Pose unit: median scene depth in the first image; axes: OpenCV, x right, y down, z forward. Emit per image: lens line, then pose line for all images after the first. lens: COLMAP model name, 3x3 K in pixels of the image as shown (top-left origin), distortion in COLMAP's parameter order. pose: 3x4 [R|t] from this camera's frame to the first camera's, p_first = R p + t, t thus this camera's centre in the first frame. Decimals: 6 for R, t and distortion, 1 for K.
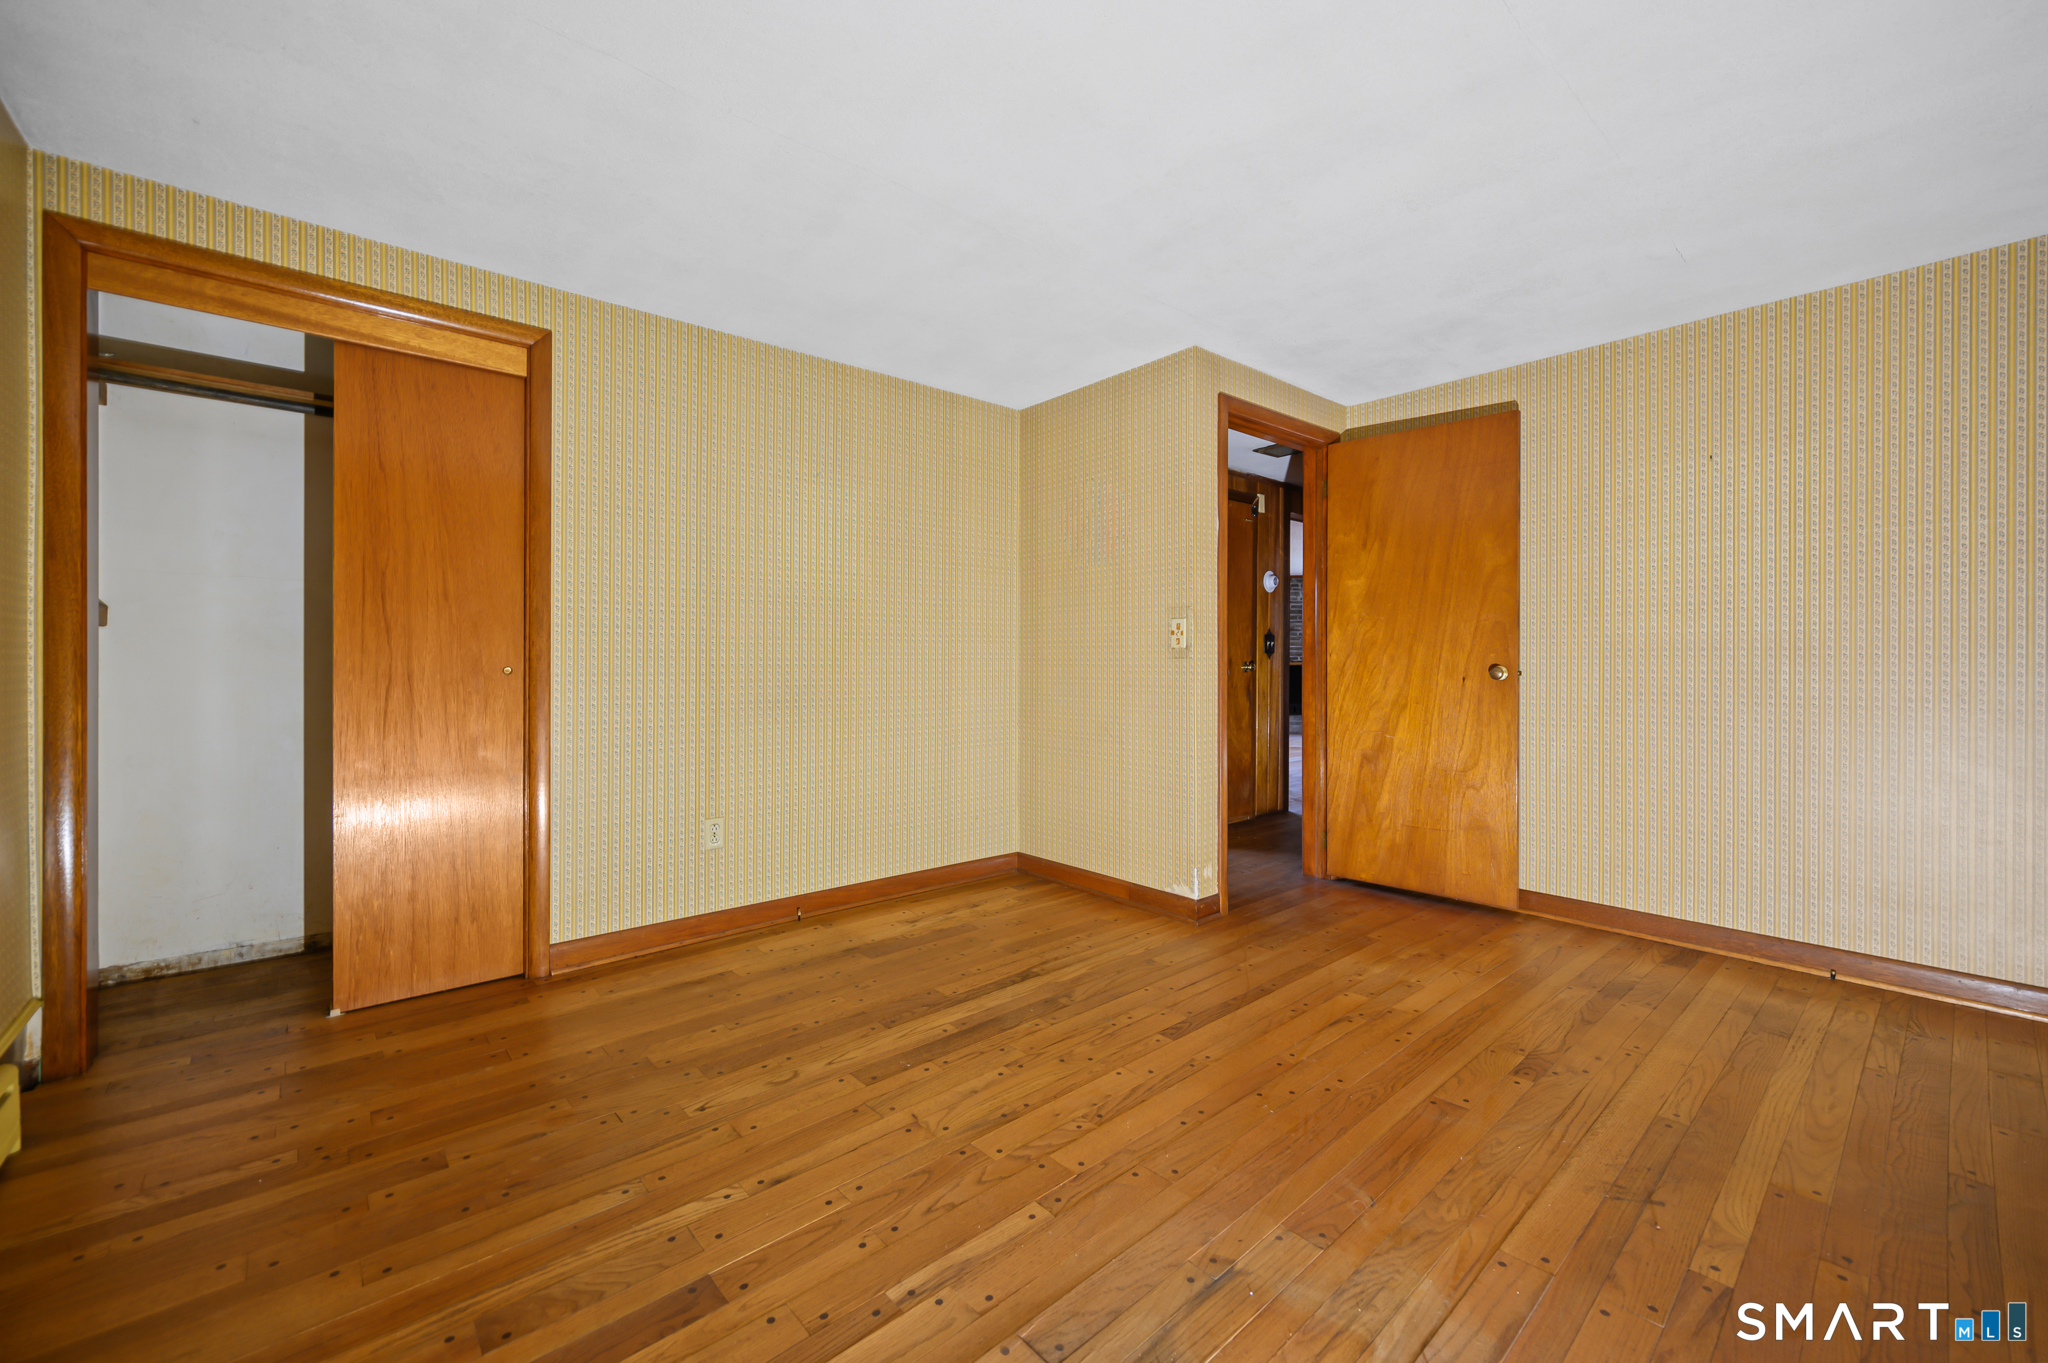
lens RADIAL K [[818.2, 0, 1033.4], [0, 818.2, 667.4], [0, 0, 1]] dist [-0.002432, -0.000295]
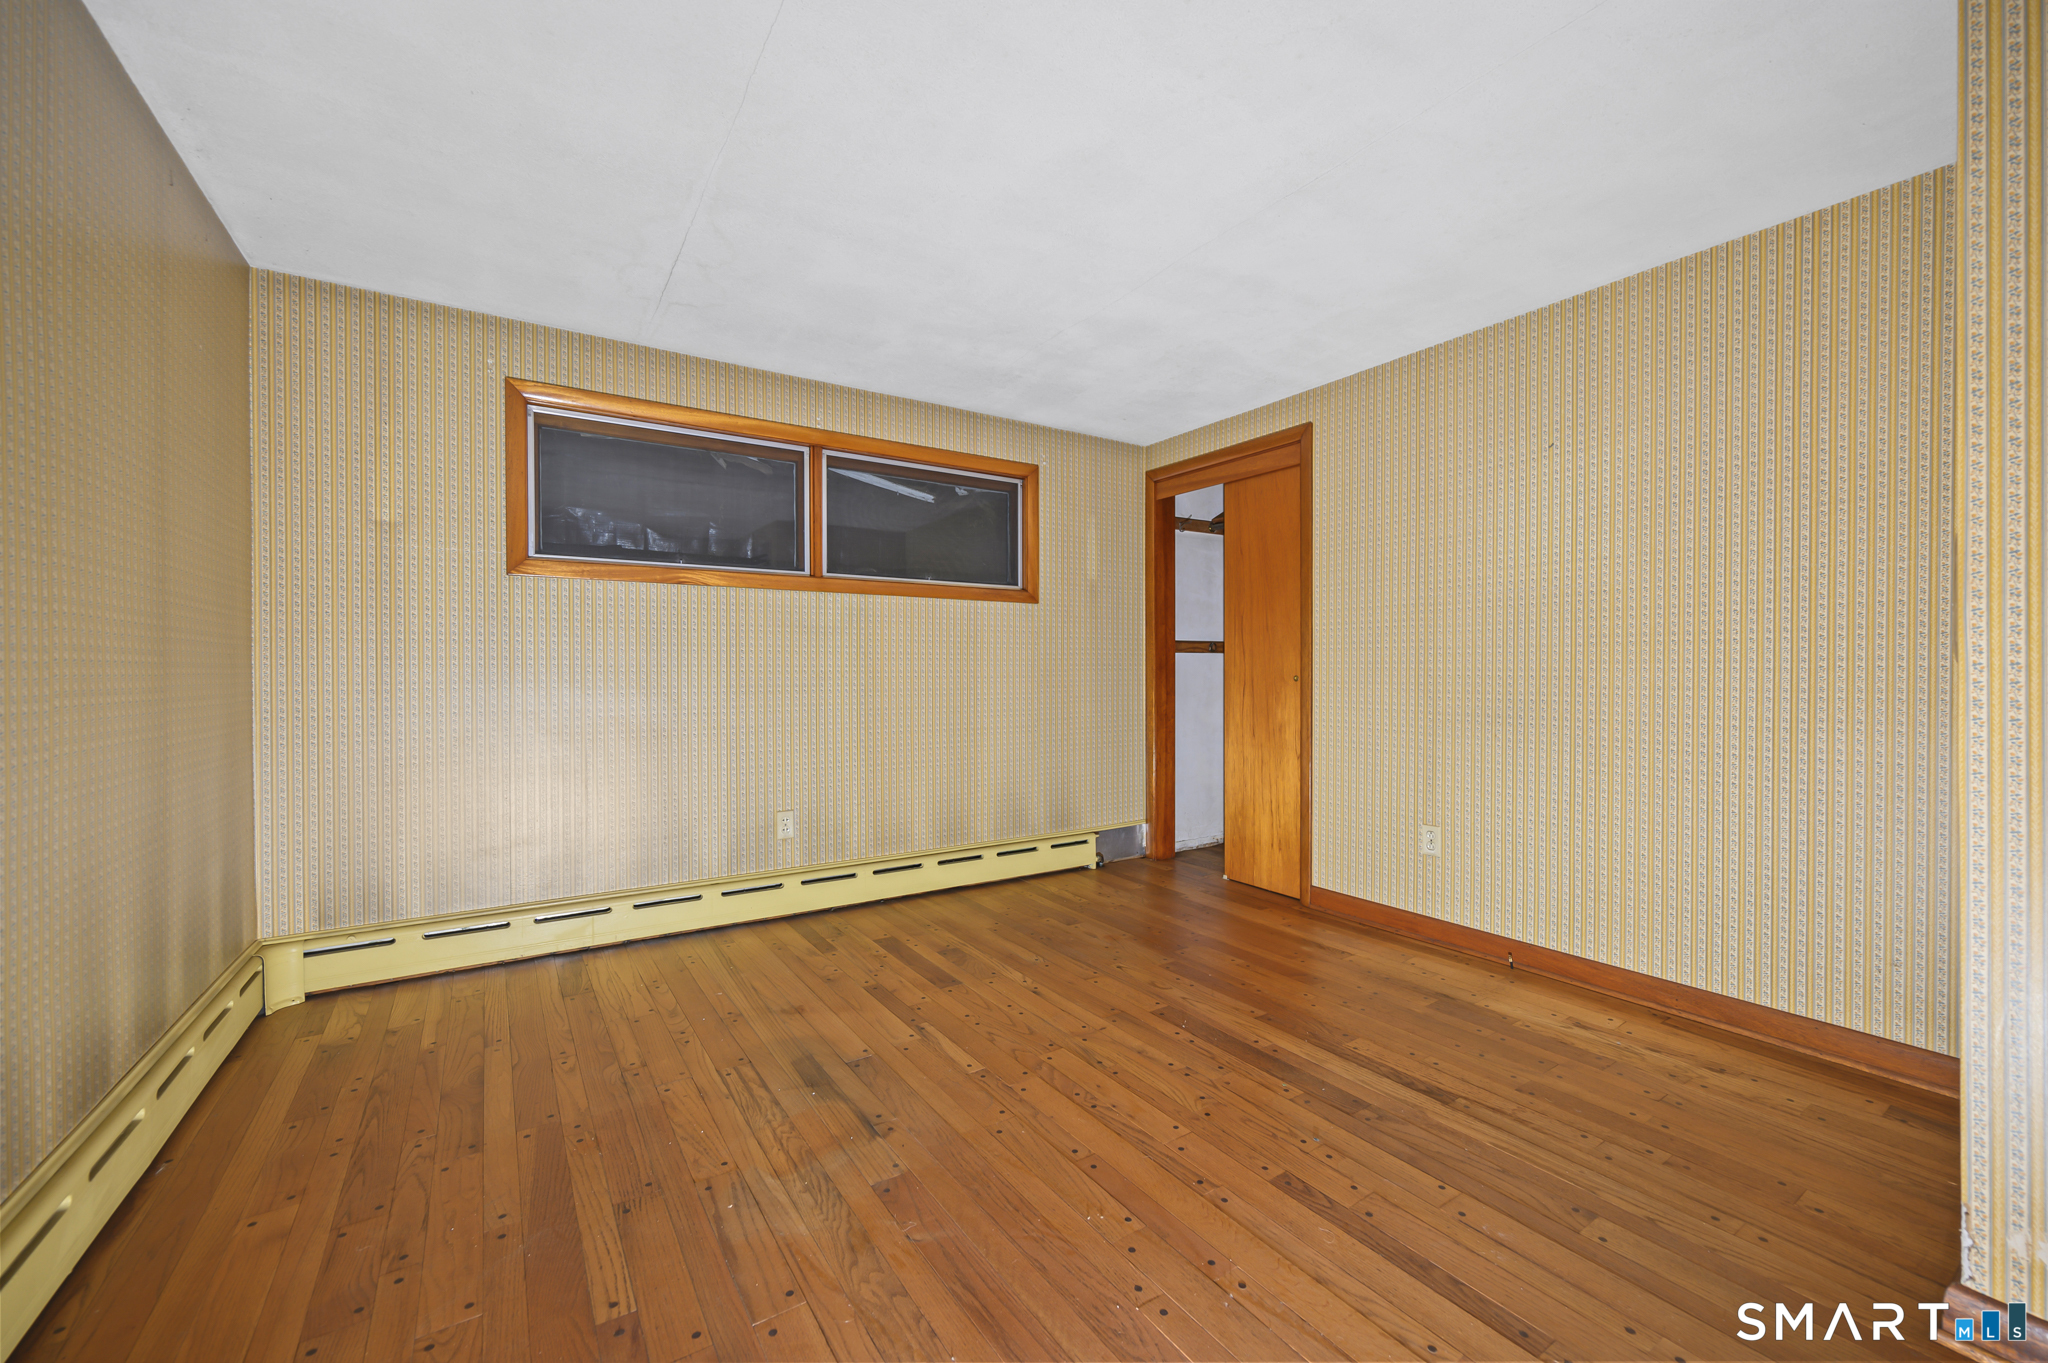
lens RADIAL K [[795.2, 0, 1024.0], [0, 795.2, 681.5], [0, 0, 1]] dist [0.000641, -0.000086]
pose [[-0.142012, 0.012839, -0.989782, 0.746912], [-0.007289, 0.999875, 0.014016, -0.006140], [0.989838, 0.009205, -0.141901, 0.717080]]
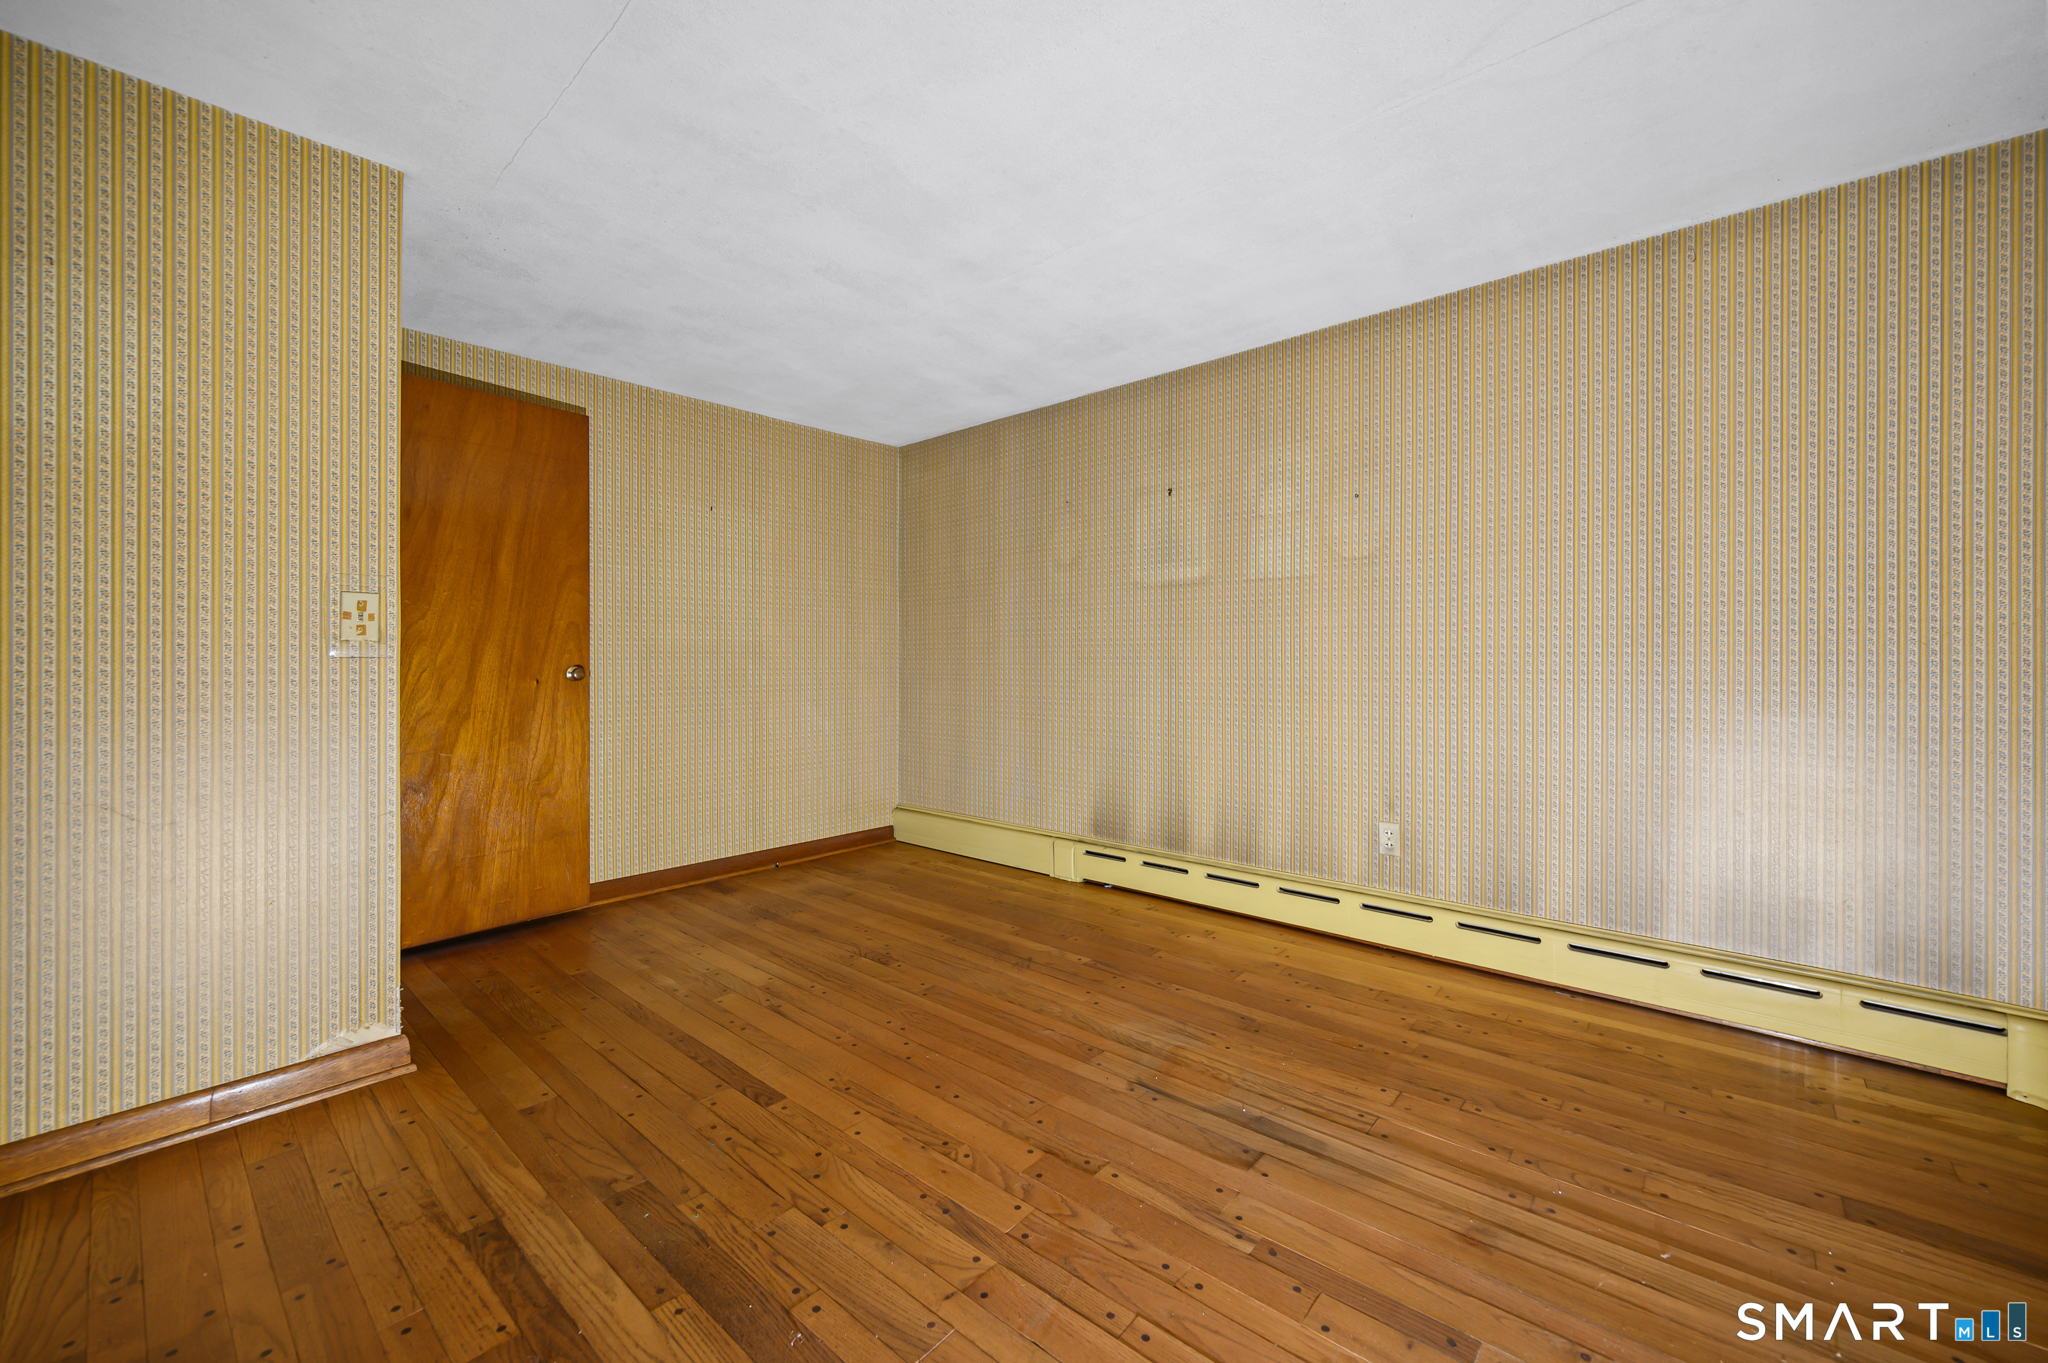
lens RADIAL K [[818.2, 0, 1033.4], [0, 818.2, 667.4], [0, 0, 1]] dist [-0.002432, -0.000295]
pose [[-0.131603, -0.007449, 0.991274, -0.588275], [0.009675, 0.999914, 0.008798, -0.005150], [-0.991255, 0.010748, -0.131520, 0.694398]]
